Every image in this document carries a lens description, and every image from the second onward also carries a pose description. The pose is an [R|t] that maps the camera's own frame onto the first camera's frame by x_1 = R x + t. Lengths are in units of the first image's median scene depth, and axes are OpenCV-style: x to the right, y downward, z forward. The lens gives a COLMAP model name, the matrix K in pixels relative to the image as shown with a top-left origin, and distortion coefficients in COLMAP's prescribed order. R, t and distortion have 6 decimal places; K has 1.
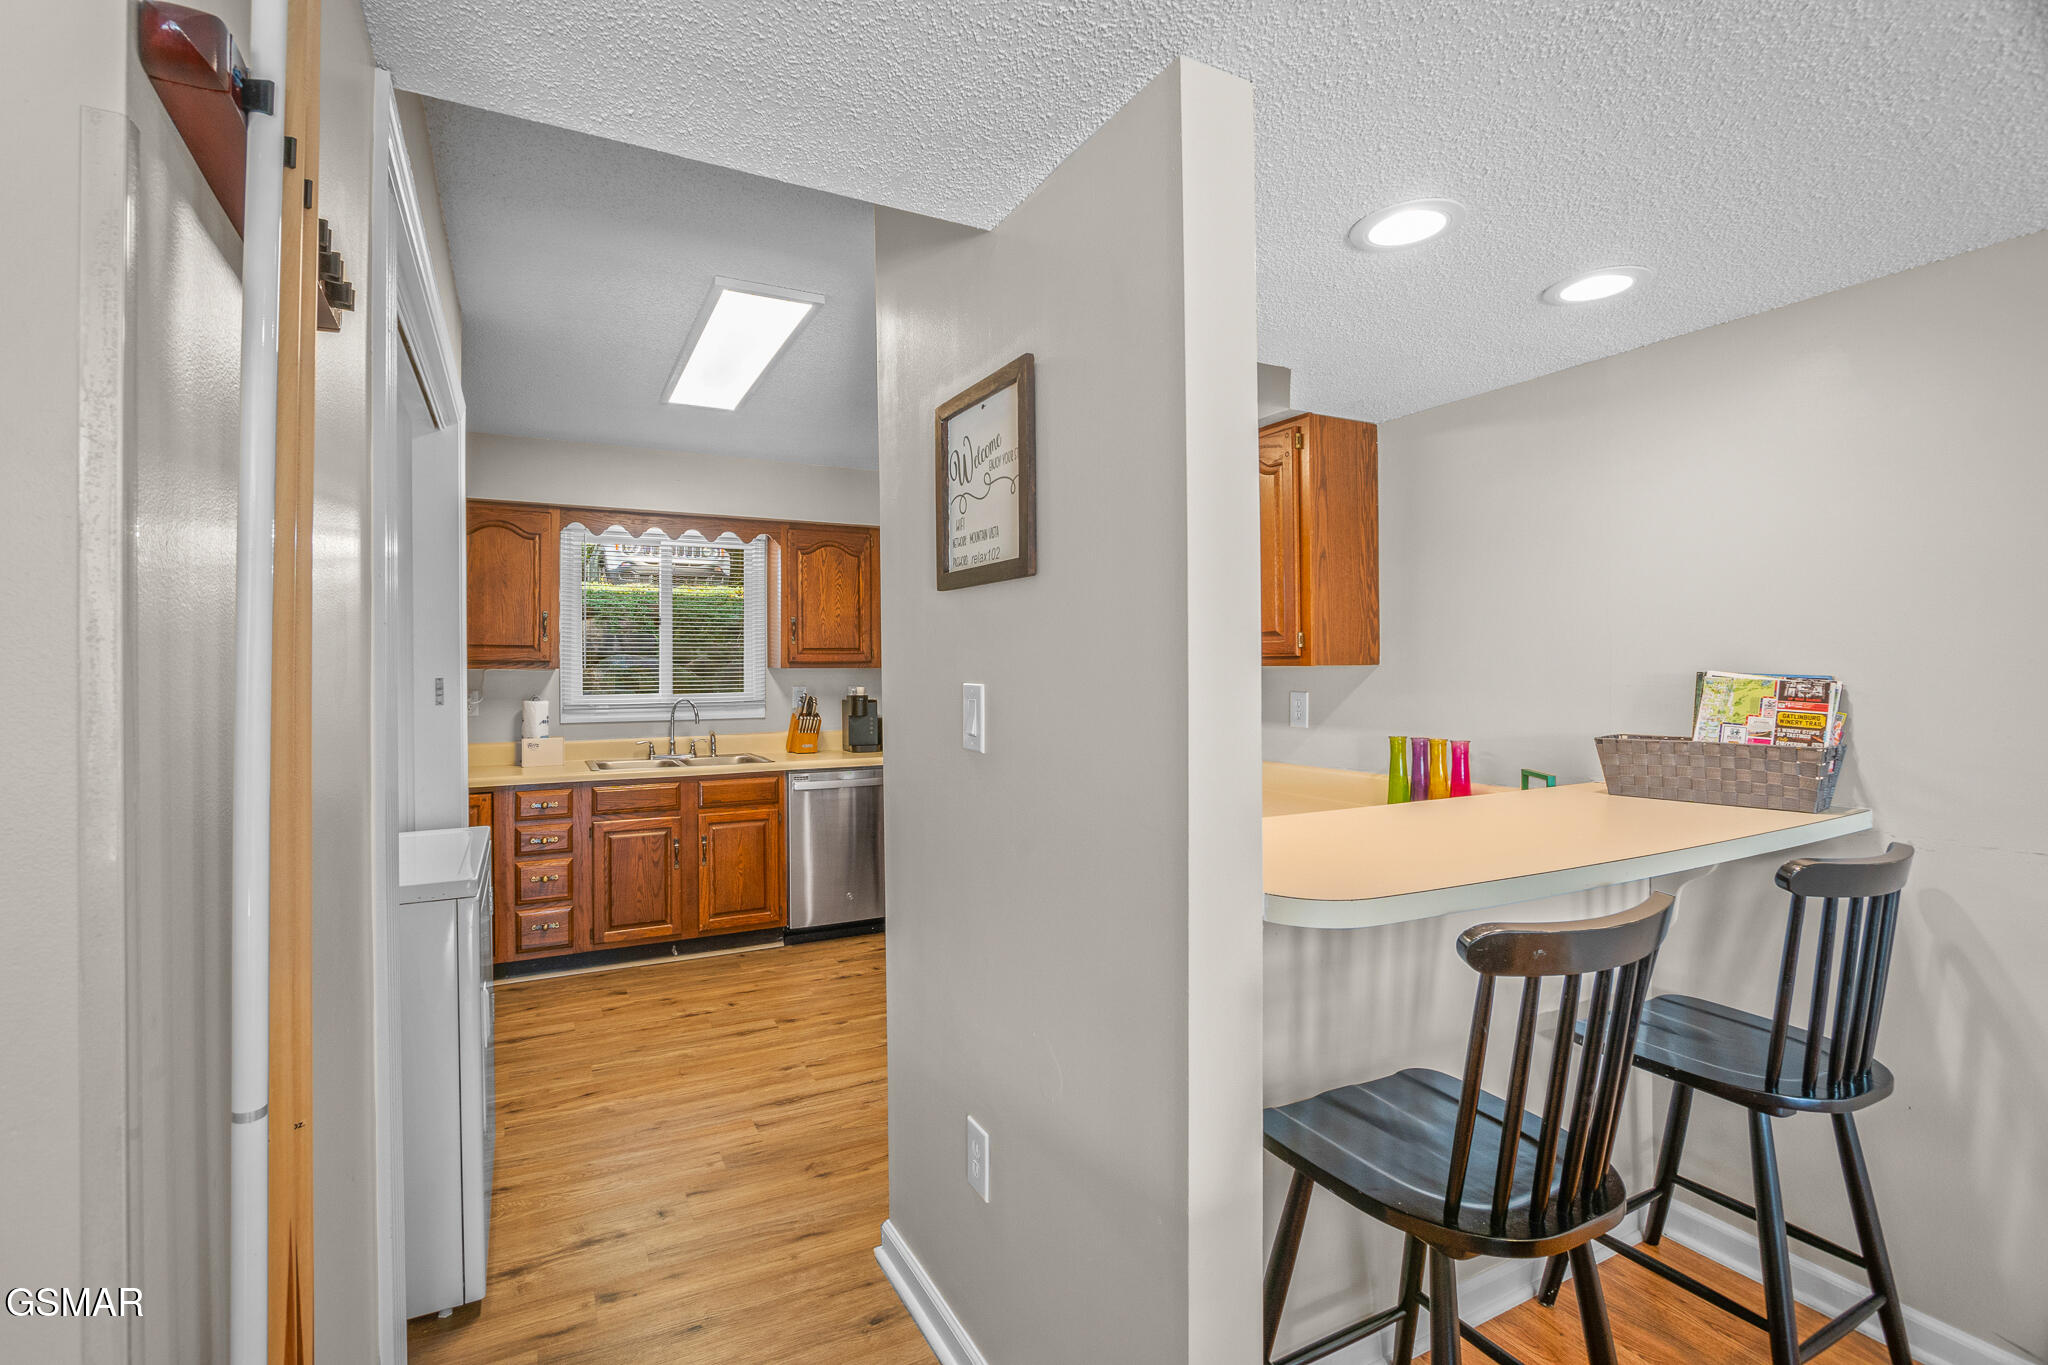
lens RADIAL K [[919.0, 0, 968.7], [0, 919.0, 670.0], [0, 0, 1]] dist [-0.019405, 0.000364]
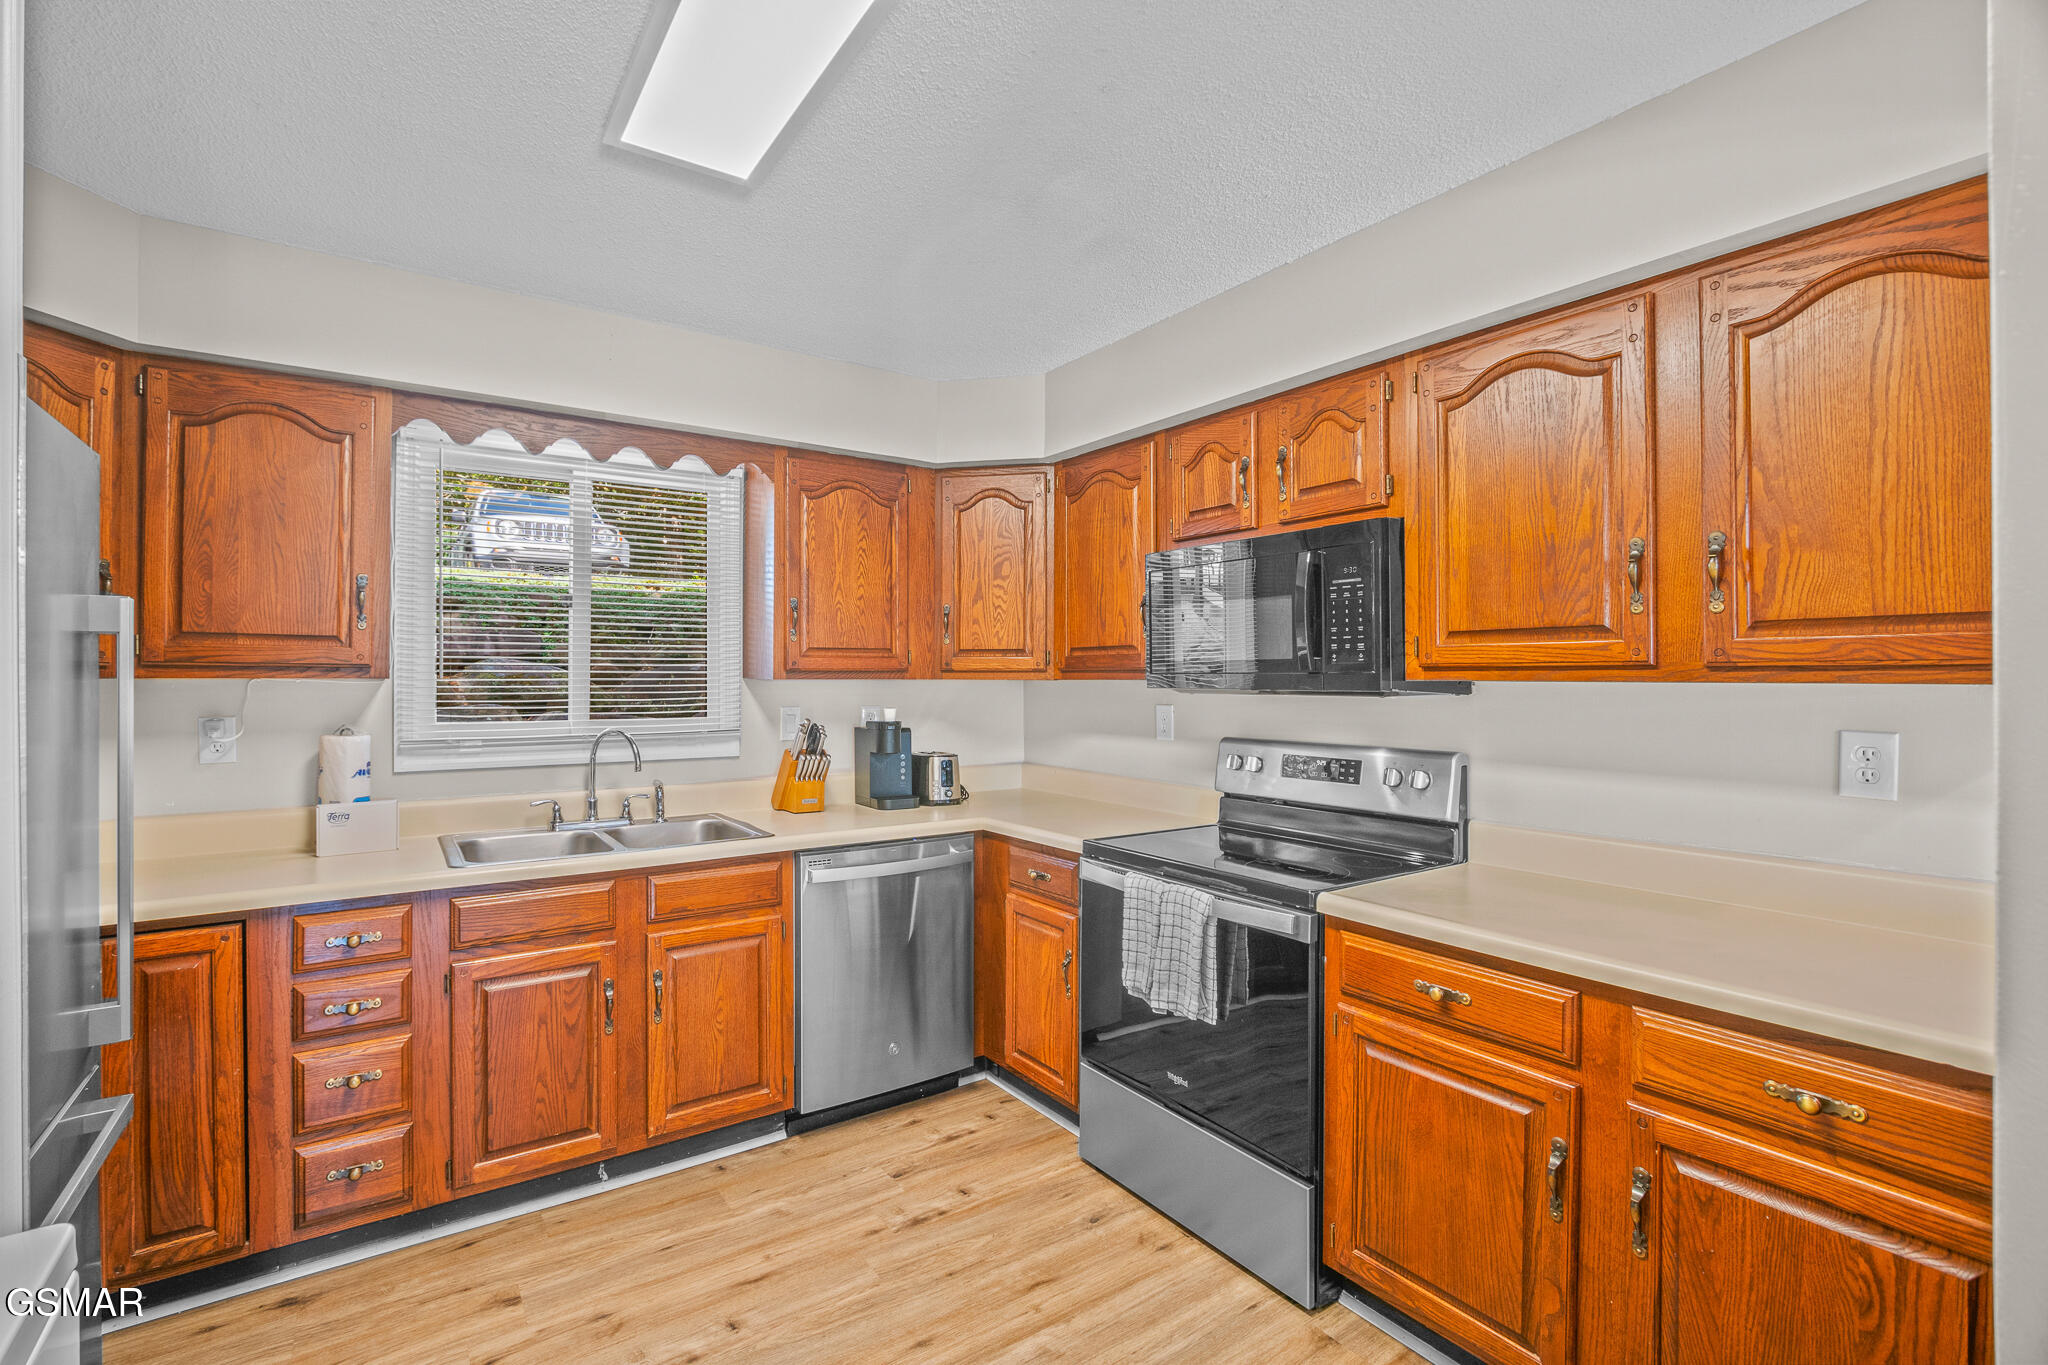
lens RADIAL K [[907.6, 0, 970.5], [0, 907.6, 676.8], [0, 0, 1]] dist [-0.017991, -0.000176]
pose [[0.991805, 0.005790, 0.127629, -0.167581], [-0.005614, 0.999983, -0.001745, -0.003594], [-0.127637, 0.001014, 0.991820, 0.413714]]
